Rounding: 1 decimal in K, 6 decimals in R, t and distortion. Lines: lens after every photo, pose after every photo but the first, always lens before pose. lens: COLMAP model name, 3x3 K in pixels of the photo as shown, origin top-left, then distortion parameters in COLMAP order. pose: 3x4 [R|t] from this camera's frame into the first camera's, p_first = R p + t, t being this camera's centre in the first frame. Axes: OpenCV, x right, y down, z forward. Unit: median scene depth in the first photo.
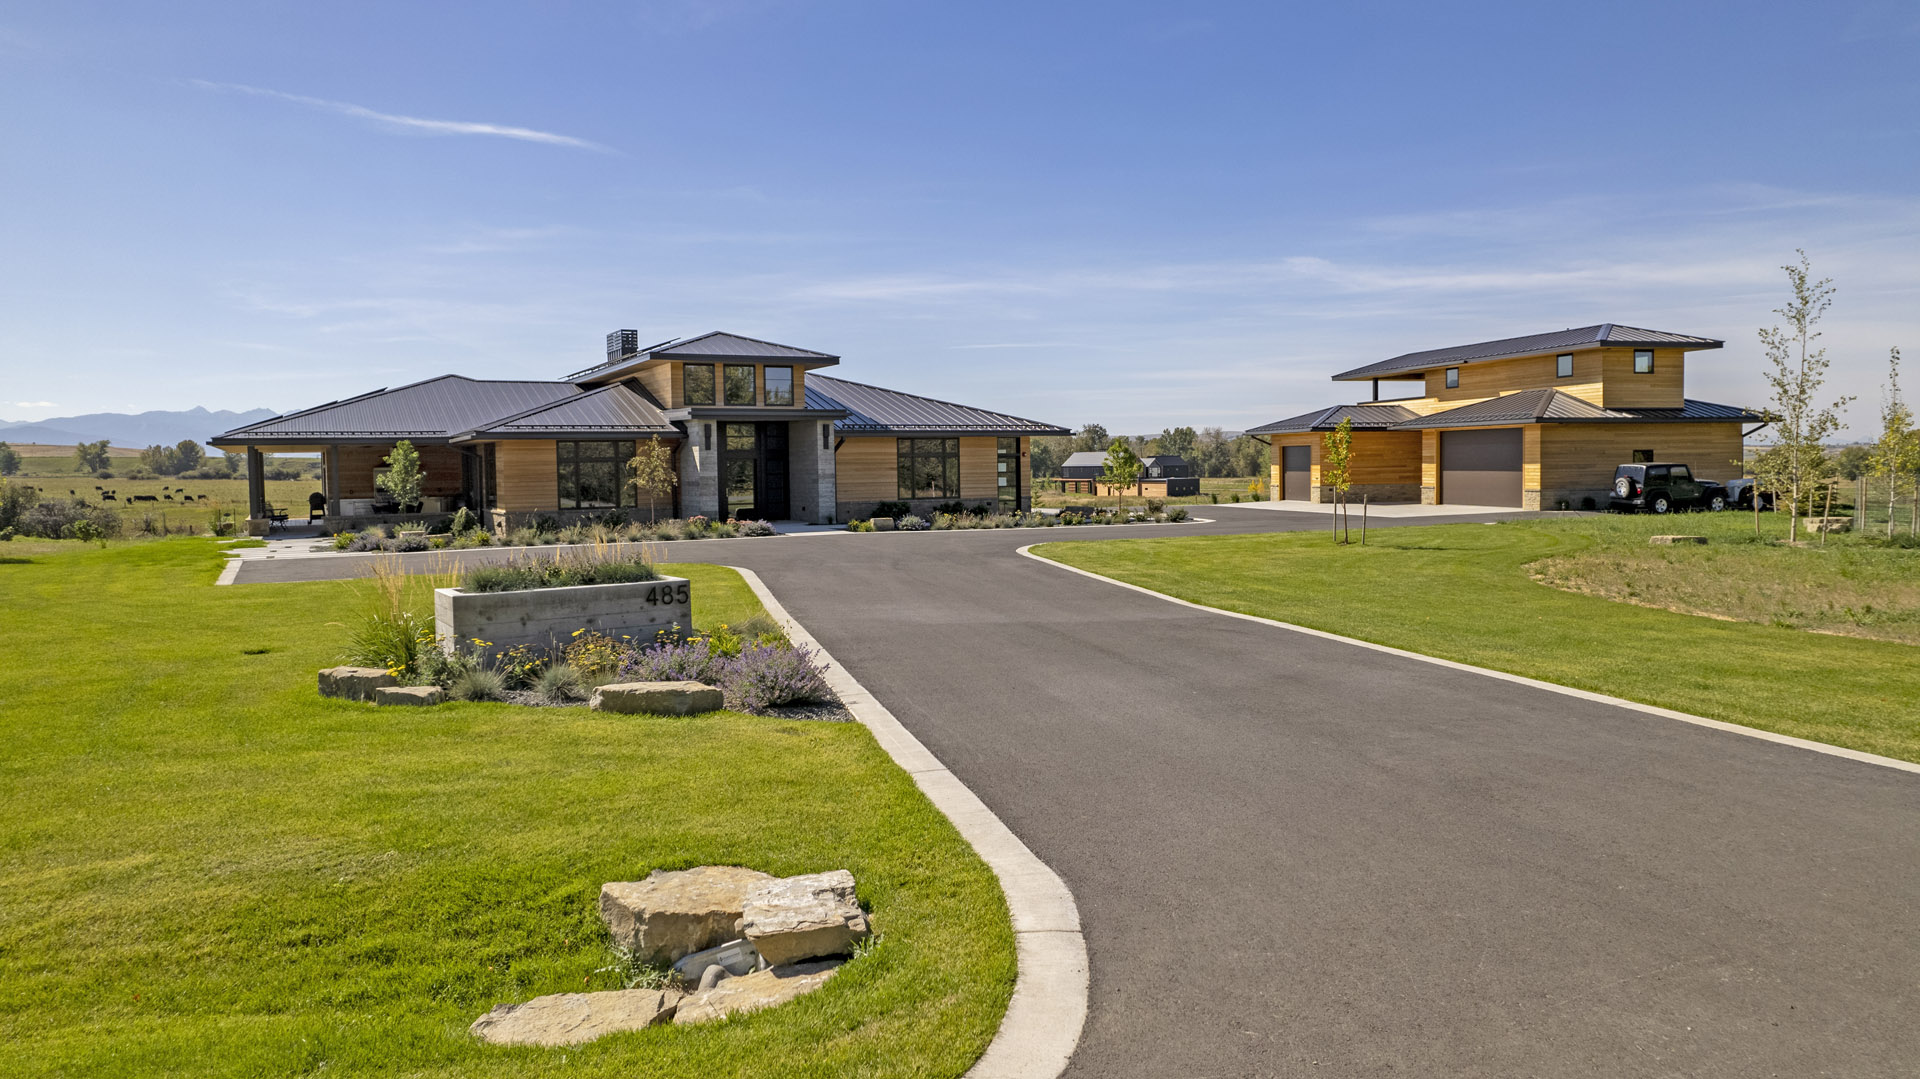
lens RADIAL K [[1231.4, 0, 960.0], [0, 1231.4, 539.5], [0, 0, 1]] dist [-0.073485, 0.069009]
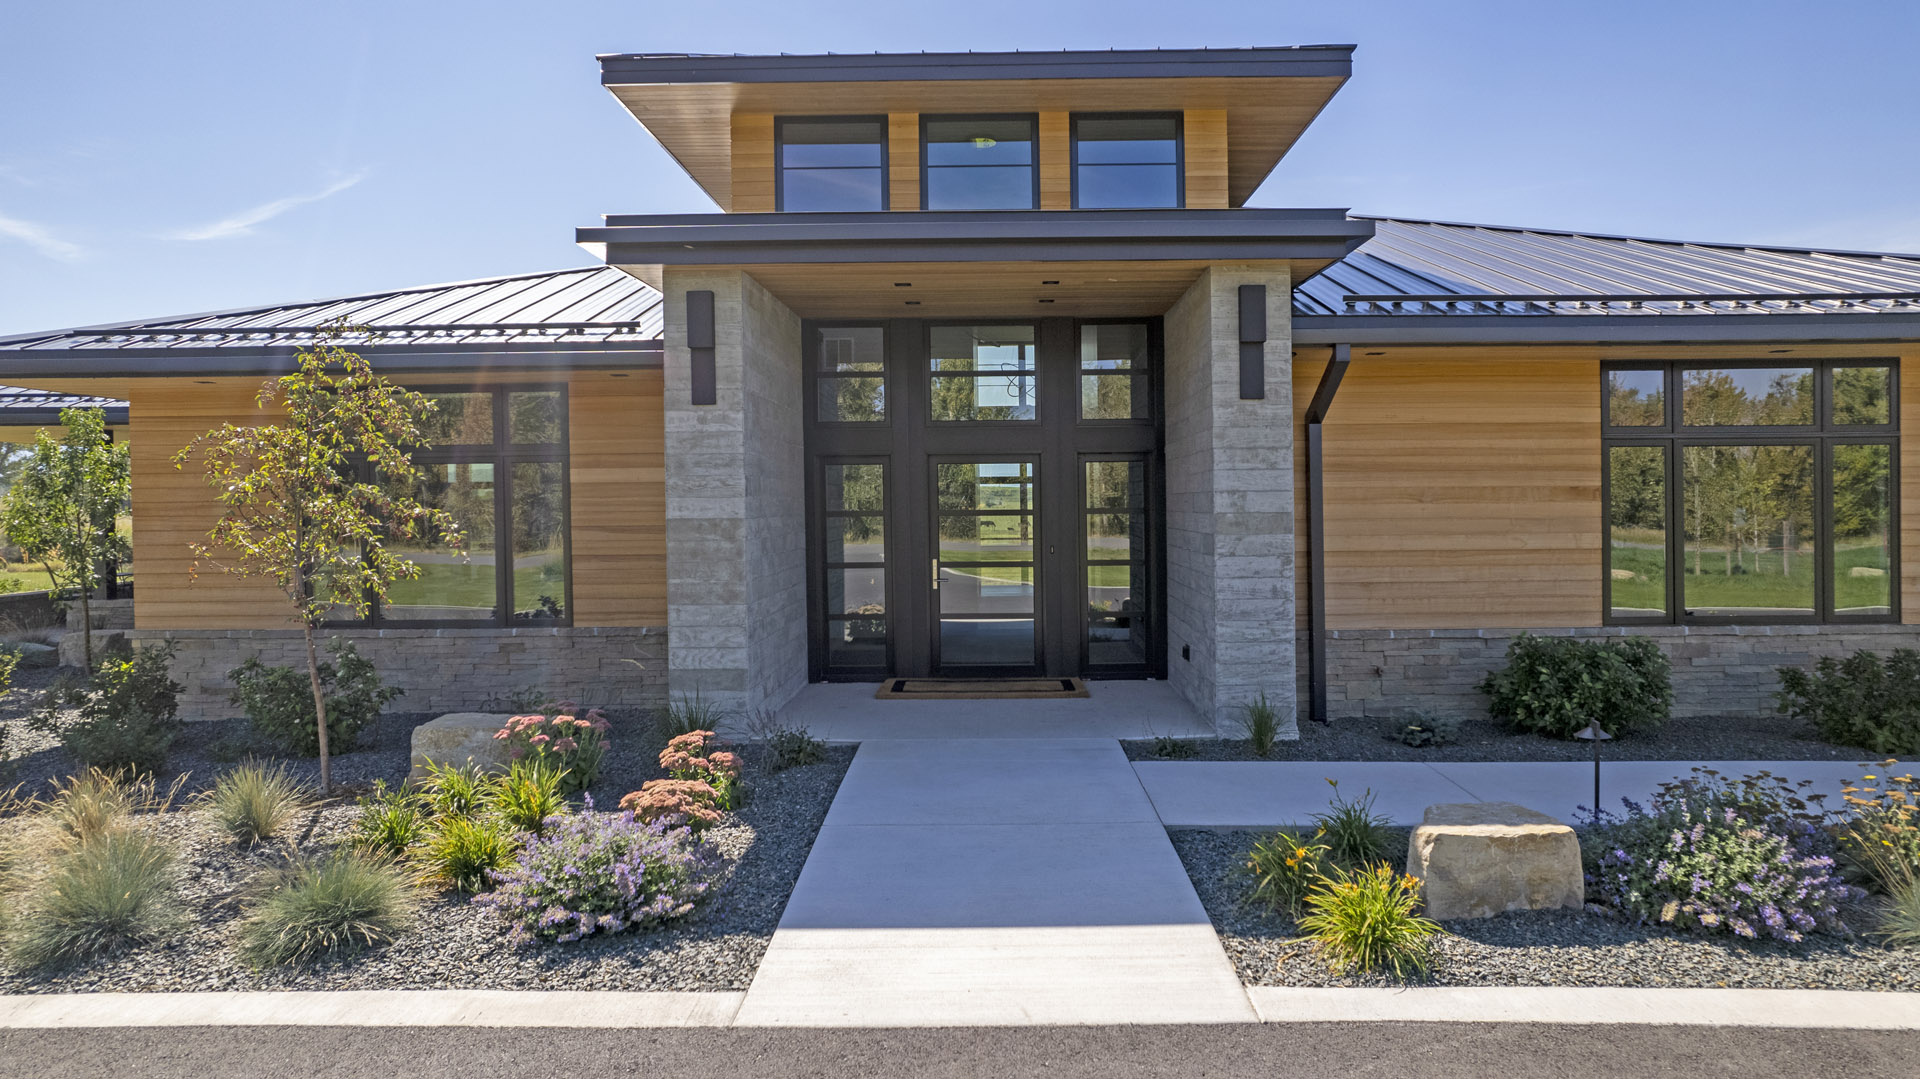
lens RADIAL K [[1231.4, 0, 960.0], [0, 1231.4, 539.5], [0, 0, 1]] dist [-0.073485, 0.069009]
pose [[0.872166, 0.015919, -0.488951, -0.045186], [-0.026585, 0.999536, -0.014879, -0.042418], [0.488487, 0.025975, 0.872185, 0.756797]]
